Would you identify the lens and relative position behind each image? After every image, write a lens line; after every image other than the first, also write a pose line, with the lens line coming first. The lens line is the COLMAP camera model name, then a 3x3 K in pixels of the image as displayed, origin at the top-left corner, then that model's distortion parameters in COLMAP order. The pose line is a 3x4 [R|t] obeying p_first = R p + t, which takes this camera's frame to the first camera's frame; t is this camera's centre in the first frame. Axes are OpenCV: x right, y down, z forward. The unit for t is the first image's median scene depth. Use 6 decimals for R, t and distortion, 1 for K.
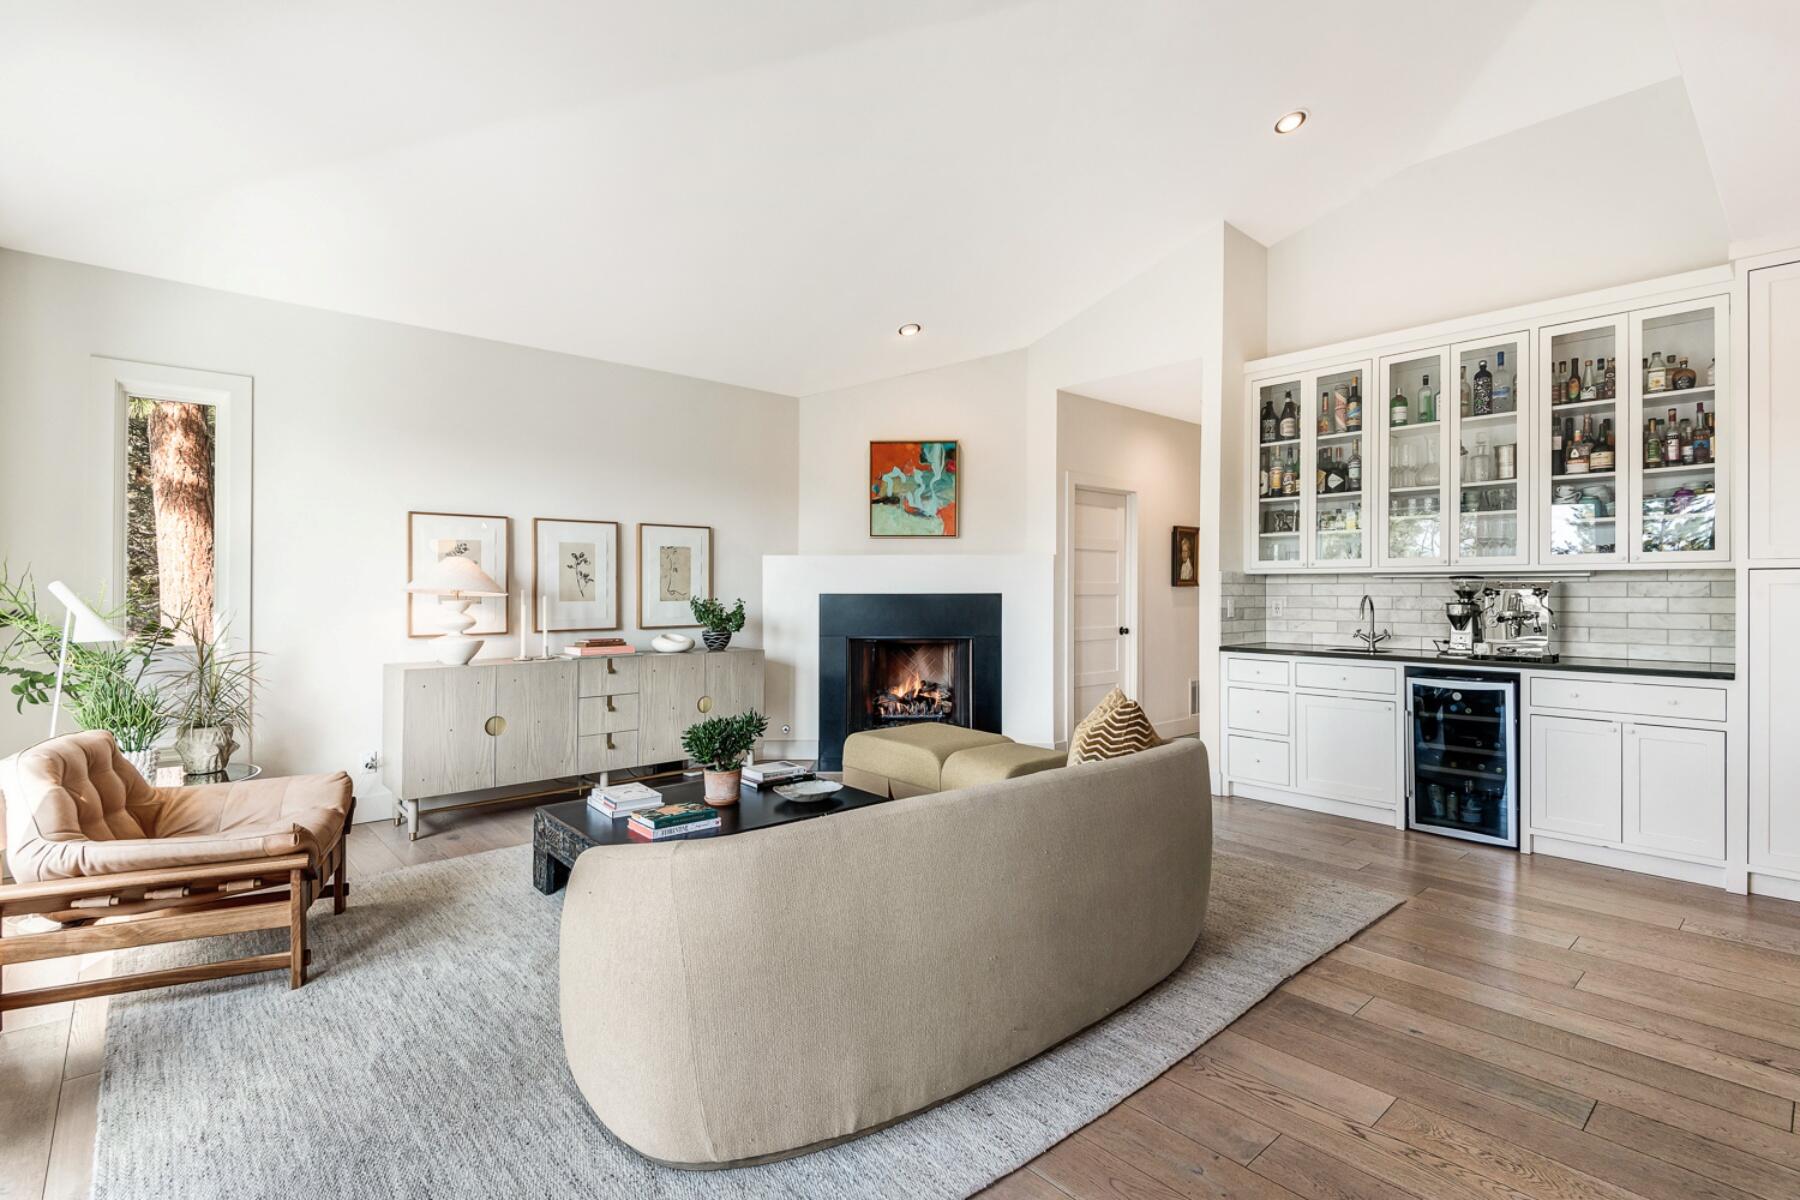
lens RADIAL K [[830.8, 0, 896.5], [0, 830.8, 603.0], [0, 0, 1]] dist [0.019827, -0.008774]
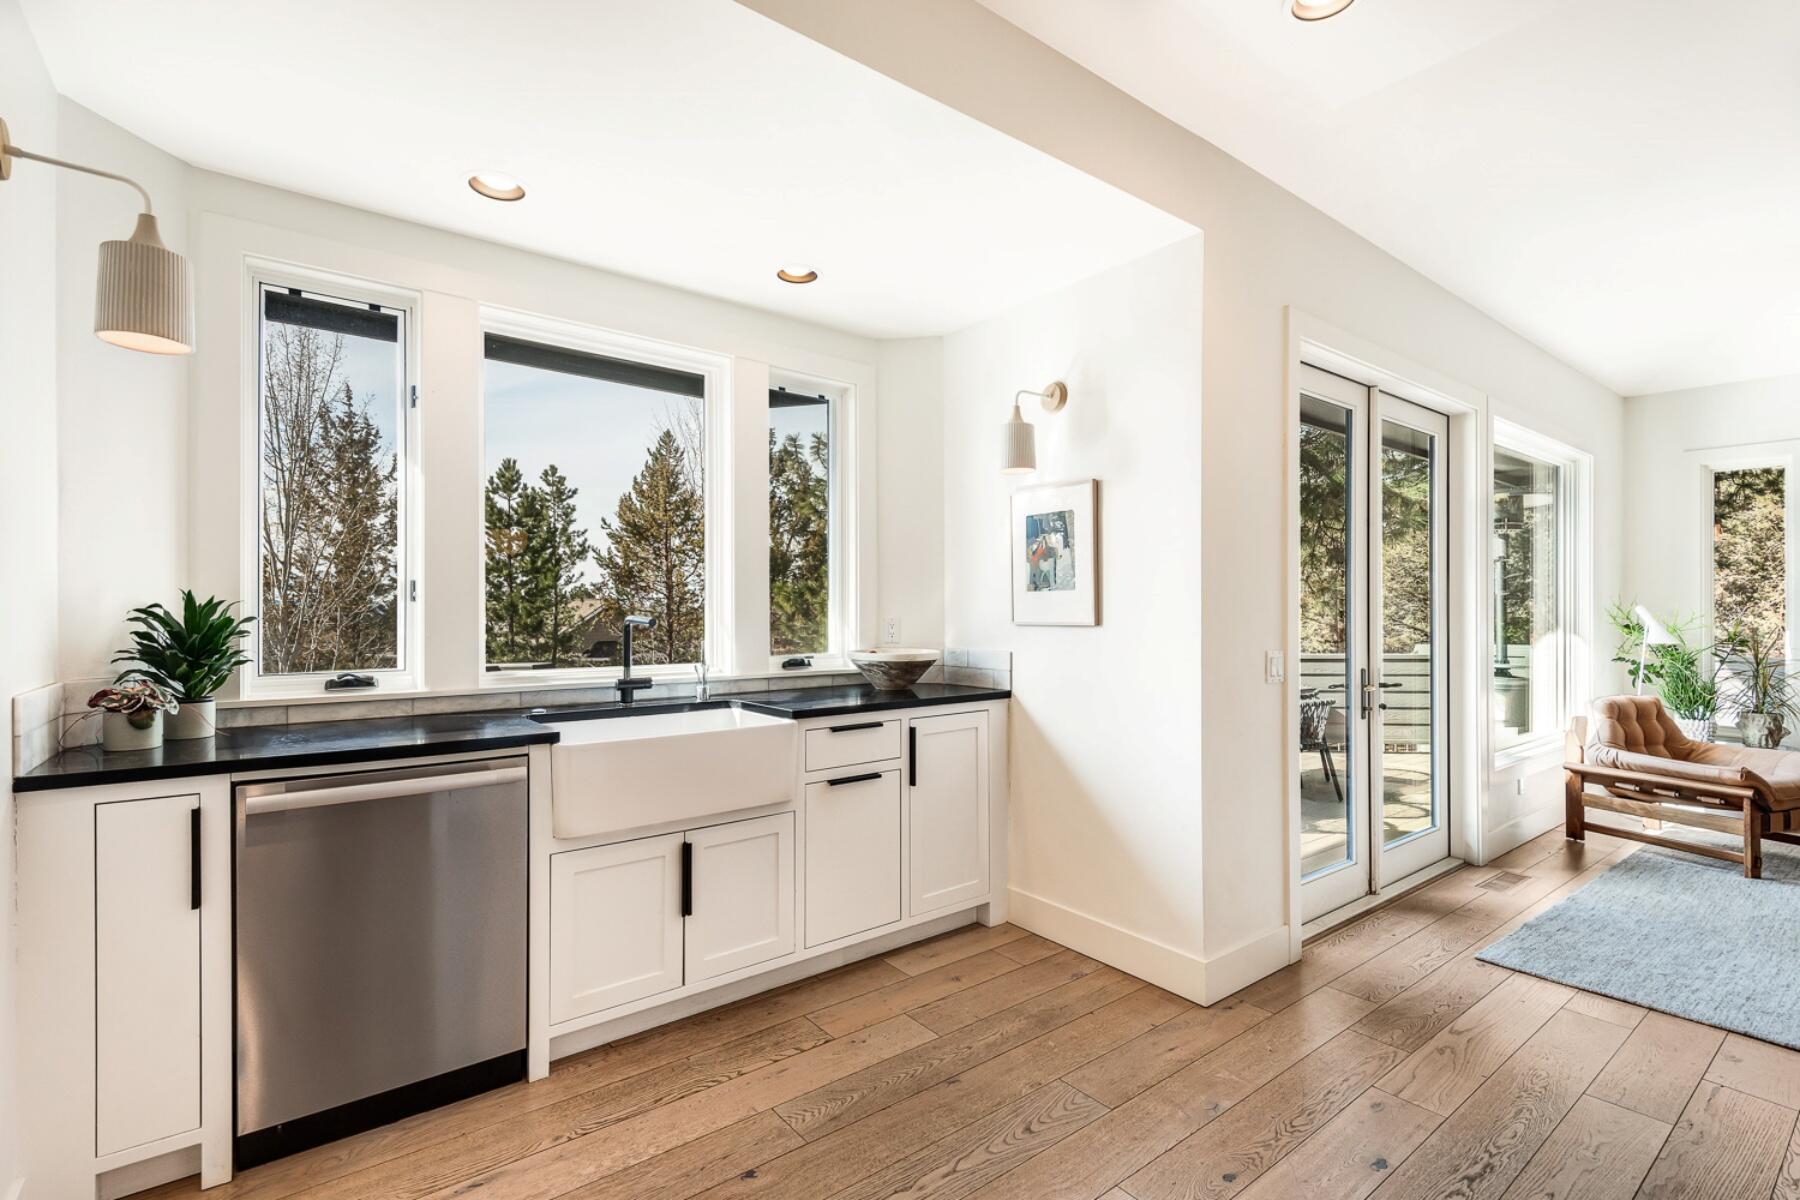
lens RADIAL K [[830.8, 0, 898.5], [0, 830.8, 611.6], [0, 0, 1]] dist [0.019827, -0.008774]
pose [[-0.065714, -0.000378, -0.997838, 0.474011], [-0.015271, 0.999883, 0.000627, 0.004273], [0.997722, 0.015280, -0.065712, -0.222300]]
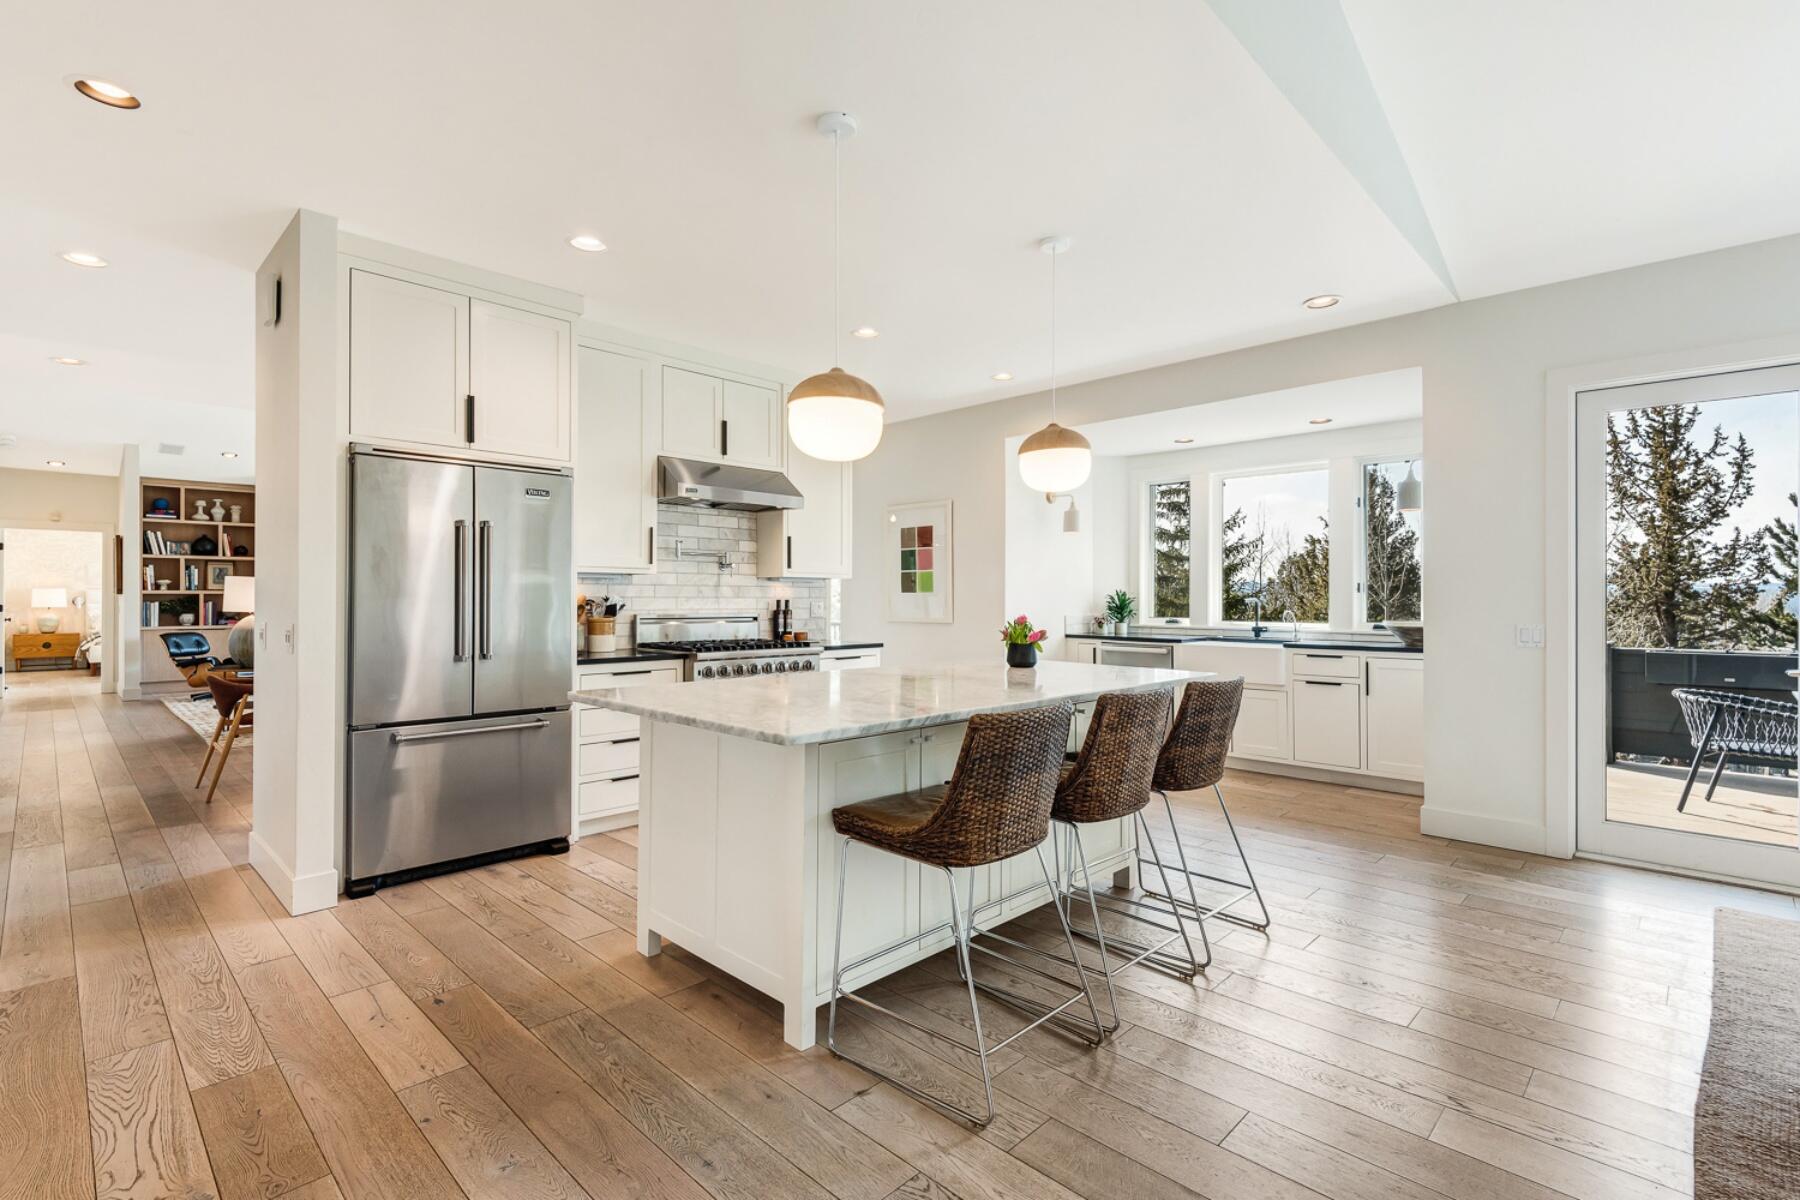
lens RADIAL K [[830.8, 0, 905.0], [0, 830.8, 588.4], [0, 0, 1]] dist [0.019827, -0.008774]
pose [[-0.998014, -0.002004, -0.062958, 0.528934], [-0.002291, 0.999987, 0.004483, -0.008748], [0.062949, 0.004618, -0.998006, 0.807418]]
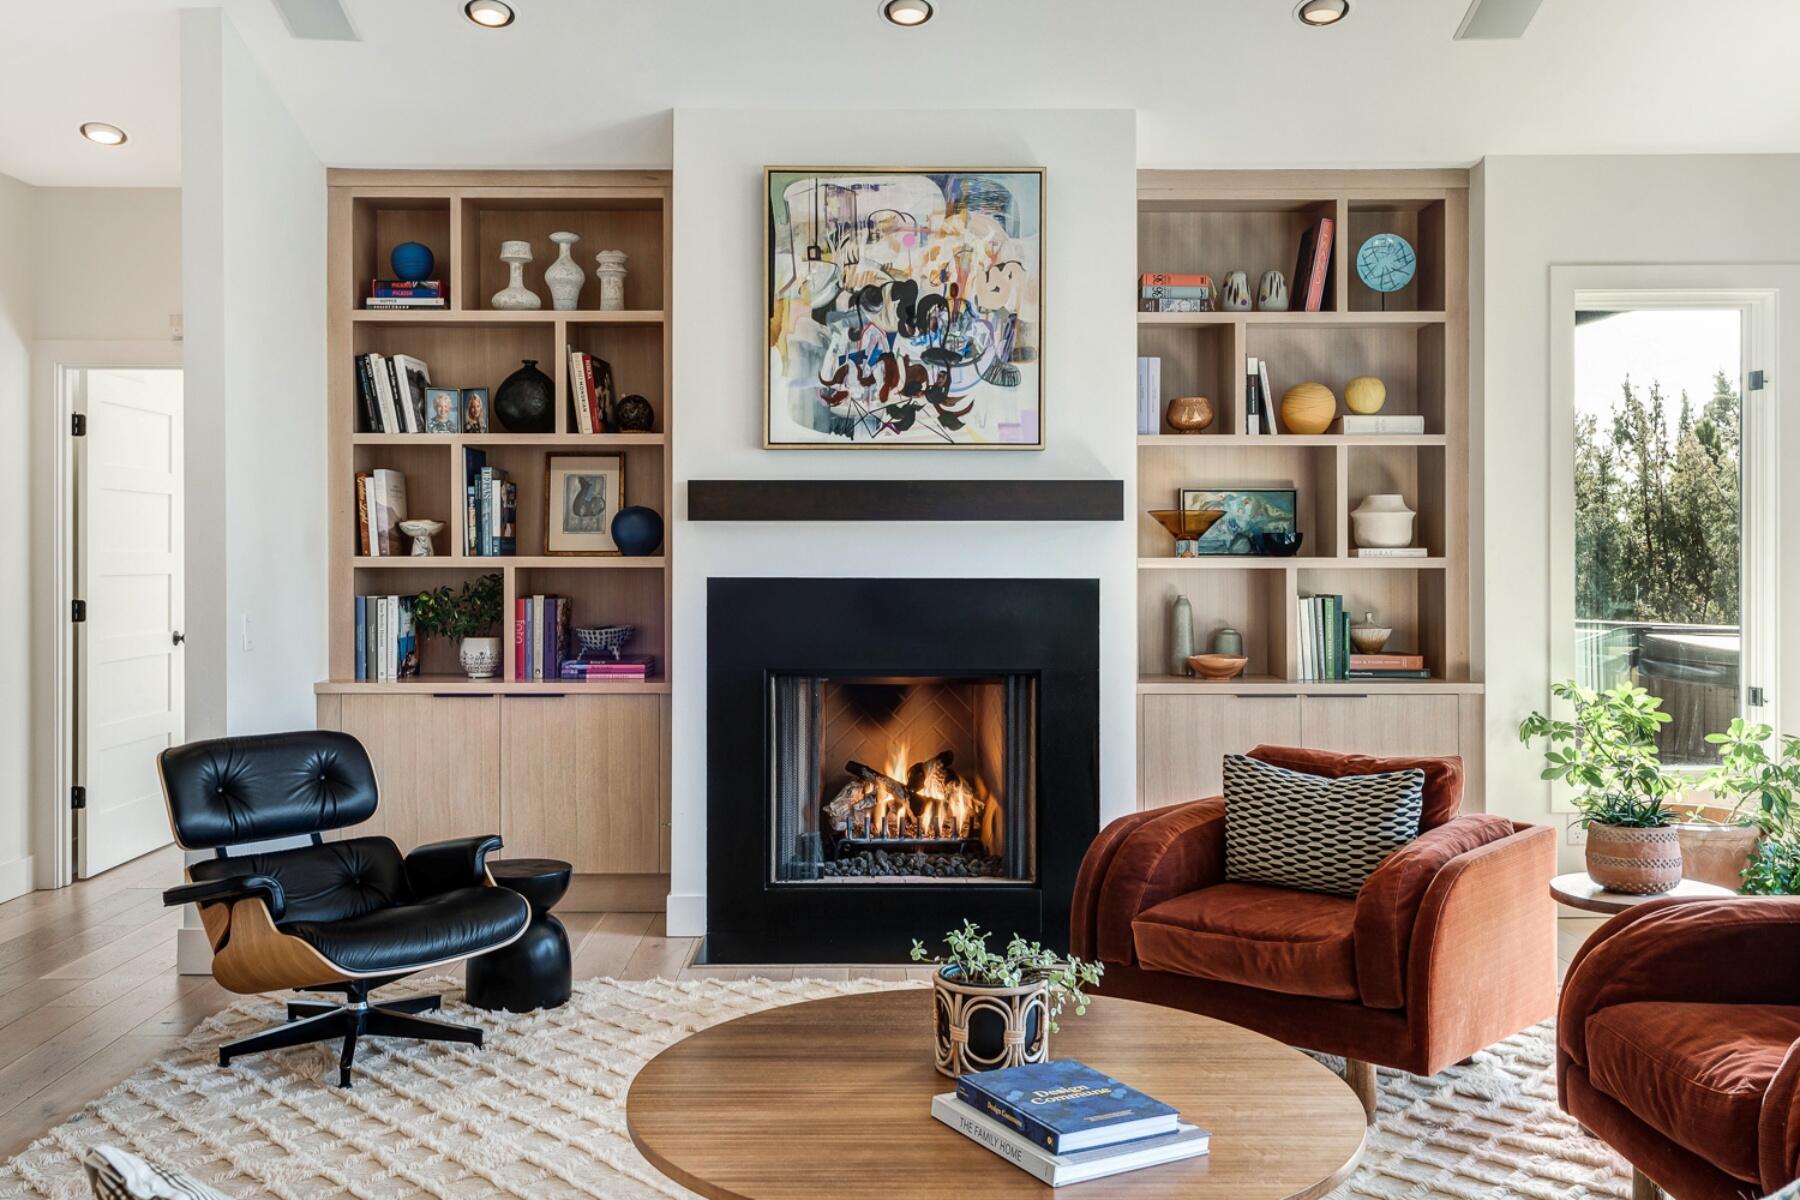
lens RADIAL K [[1612.3, 0, 865.3], [0, 1612.3, 551.8], [0, 0, 1]] dist [0.043013, -0.030297]
pose [[-0.730680, -0.001996, 0.682717, 1.243208], [0.008277, 0.999896, 0.011782, -0.004479], [-0.682670, 0.014259, -0.730588, -0.859980]]
